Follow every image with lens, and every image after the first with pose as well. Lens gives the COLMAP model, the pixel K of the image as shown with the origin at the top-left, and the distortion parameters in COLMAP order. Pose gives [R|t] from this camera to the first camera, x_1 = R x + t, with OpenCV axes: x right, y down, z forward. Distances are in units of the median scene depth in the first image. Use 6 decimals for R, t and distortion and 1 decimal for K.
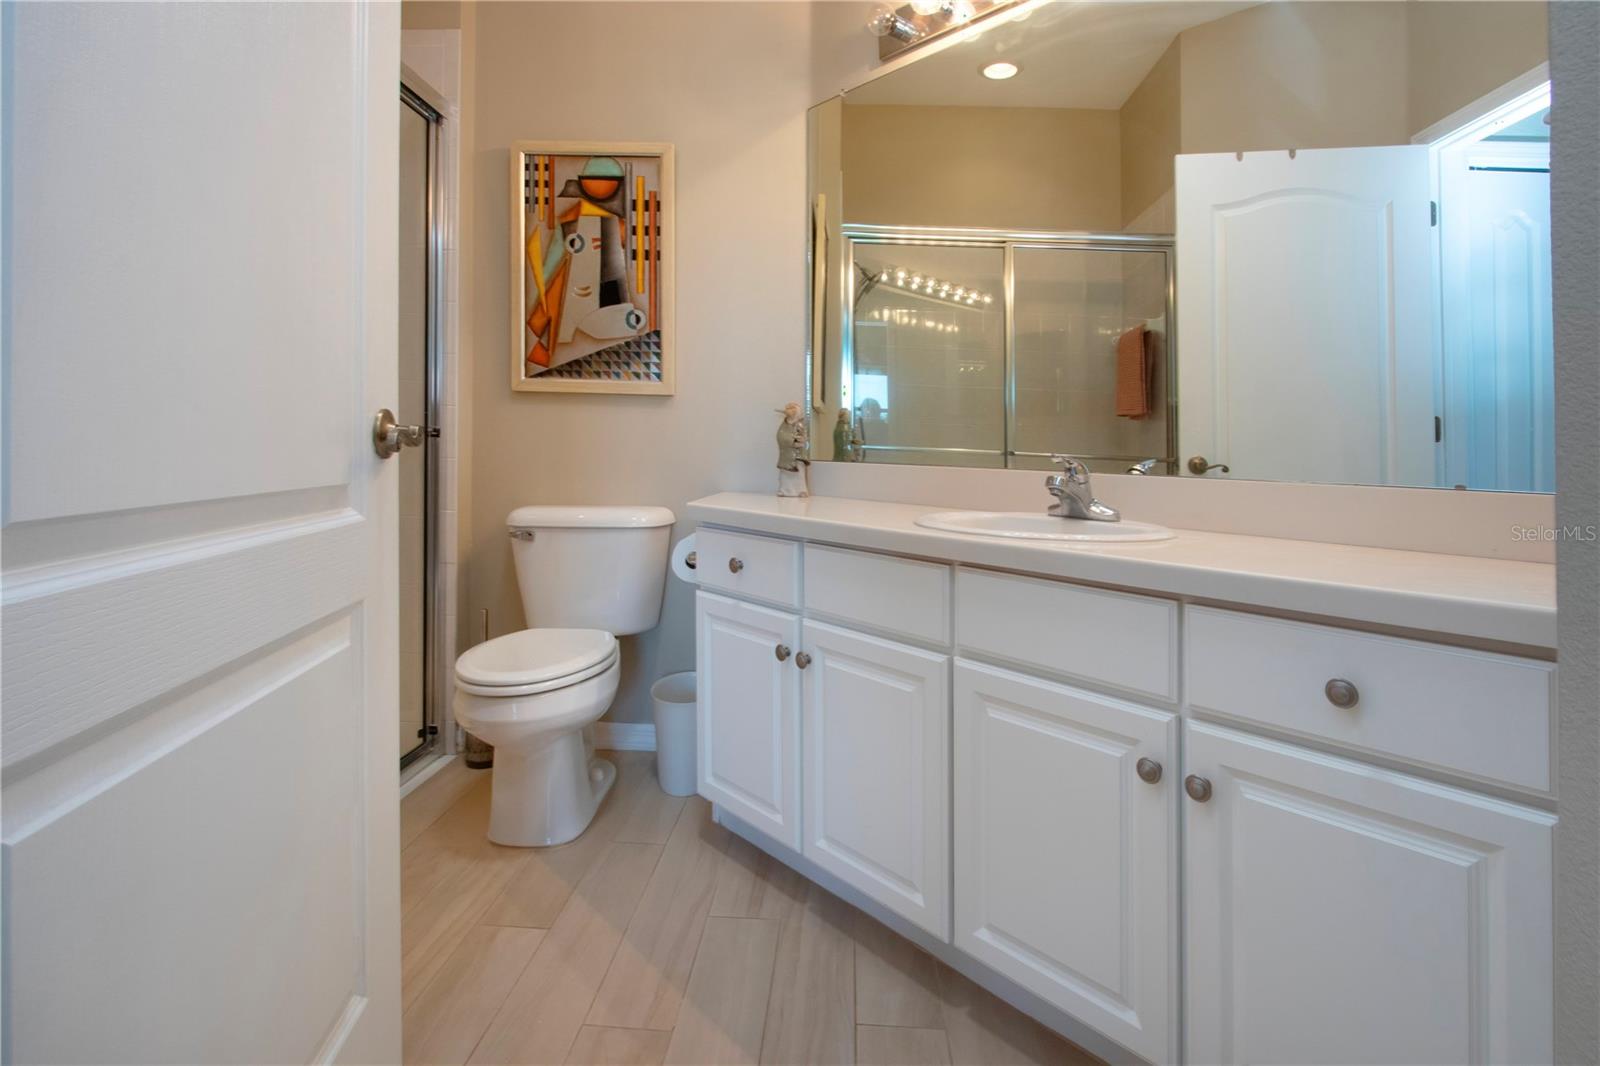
lens RADIAL K [[802.0, 0, 802.8], [0, 802.0, 449.4], [0, 0, 1]] dist [-0.003936, -0.000280]
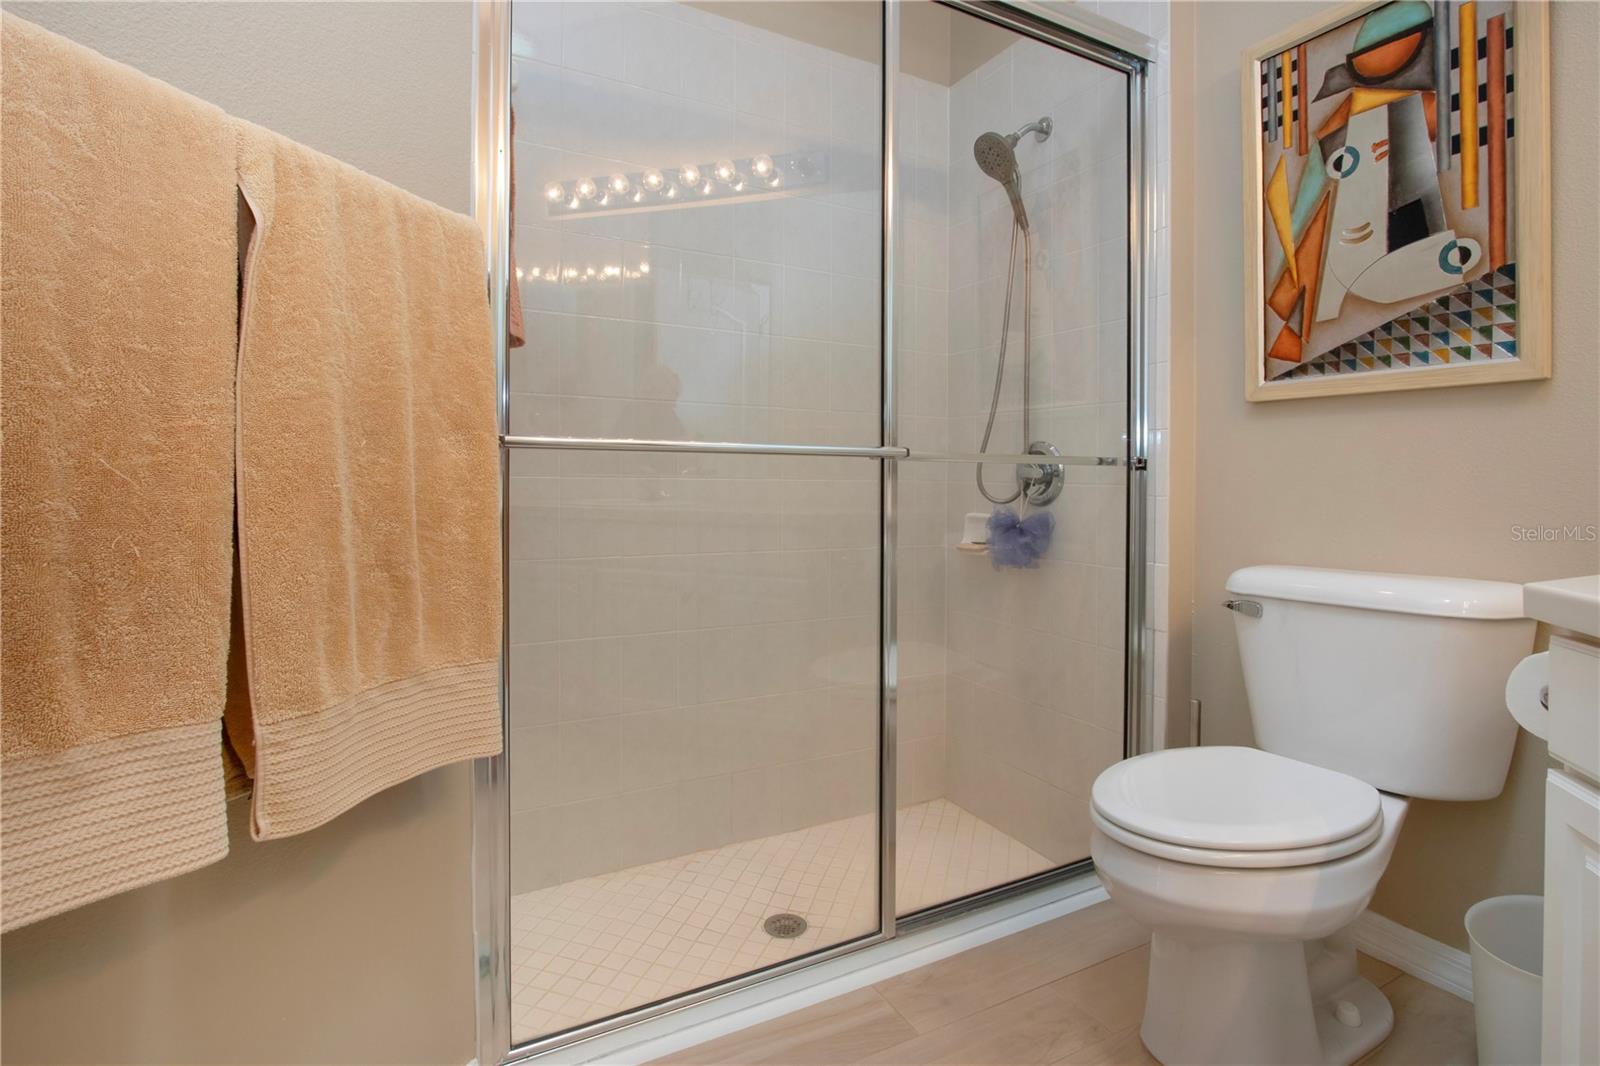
lens RADIAL K [[777.5, 0, 802.0], [0, 777.5, 495.9], [0, 0, 1]] dist [-0.001154, 0.001306]
pose [[0.506532, -0.001974, -0.862219, 0.033857], [0.008111, 0.999964, 0.002476, 0.005516], [0.862183, -0.008248, 0.506529, 0.306492]]
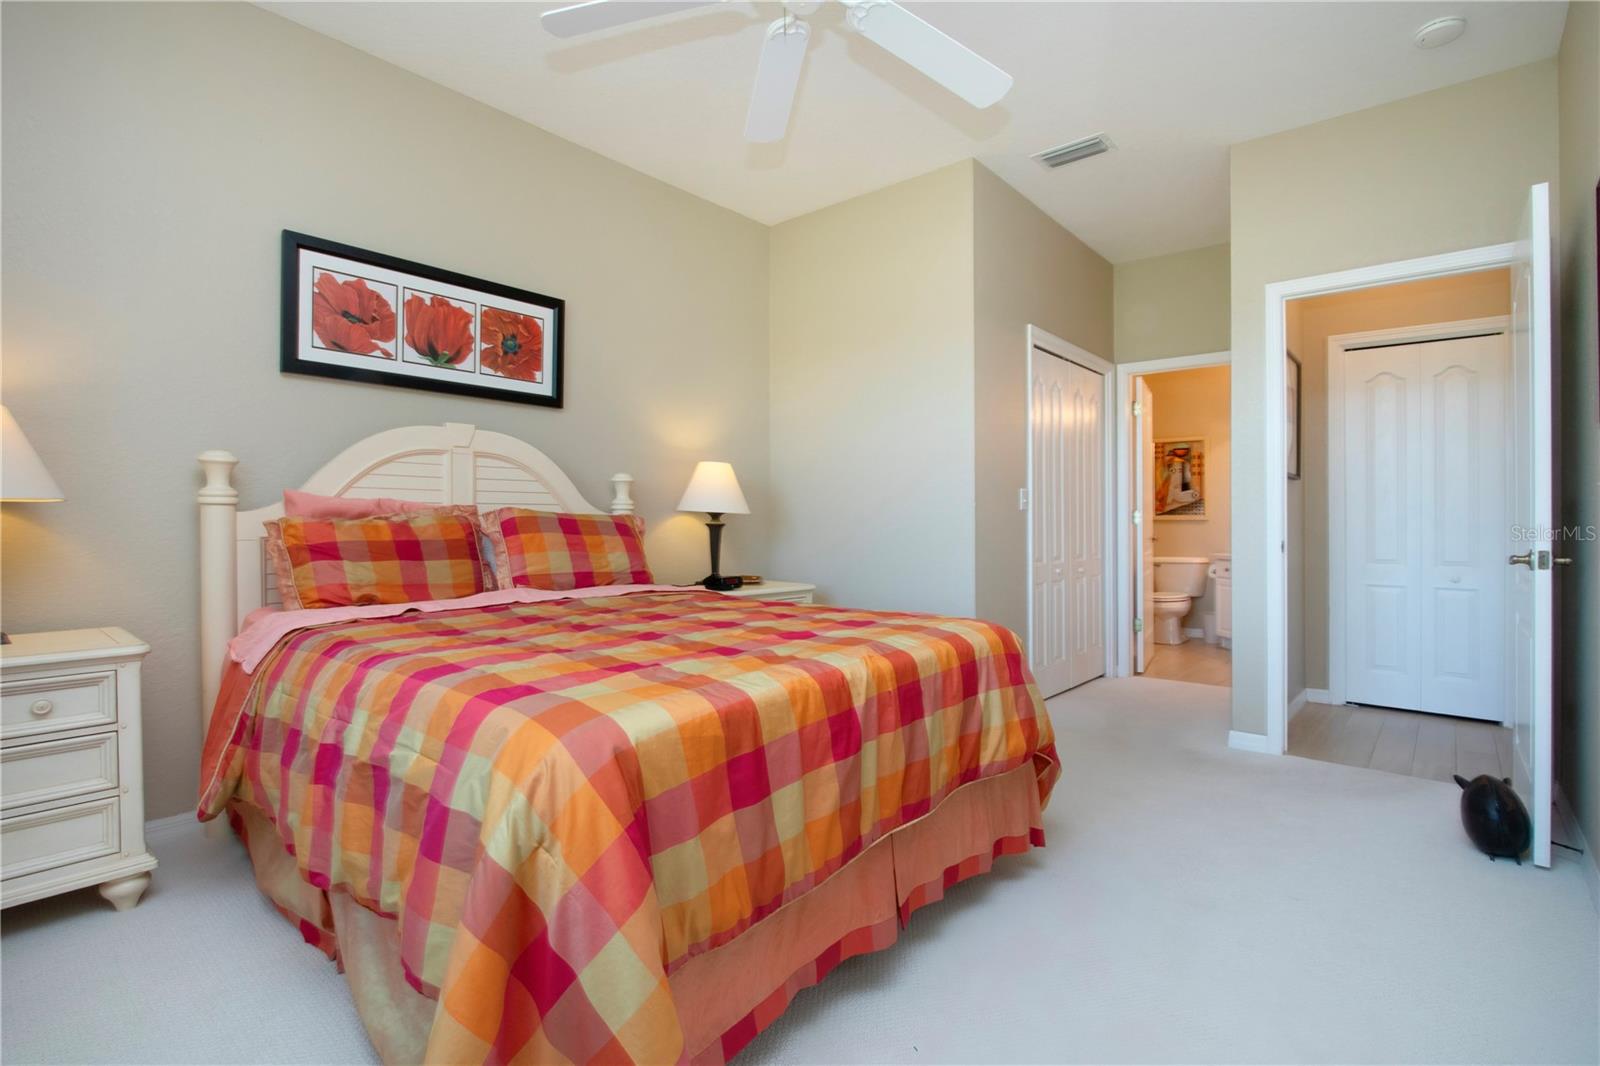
lens RADIAL K [[755.1, 0, 800.7], [0, 755.1, 532.0], [0, 0, 1]] dist [-0.014904, 0.000145]
pose [[0.783512, -0.002248, -0.621372, 0.386202], [0.010617, 0.999896, 0.009769, -0.068087], [0.621286, -0.014251, 0.783455, -2.122794]]
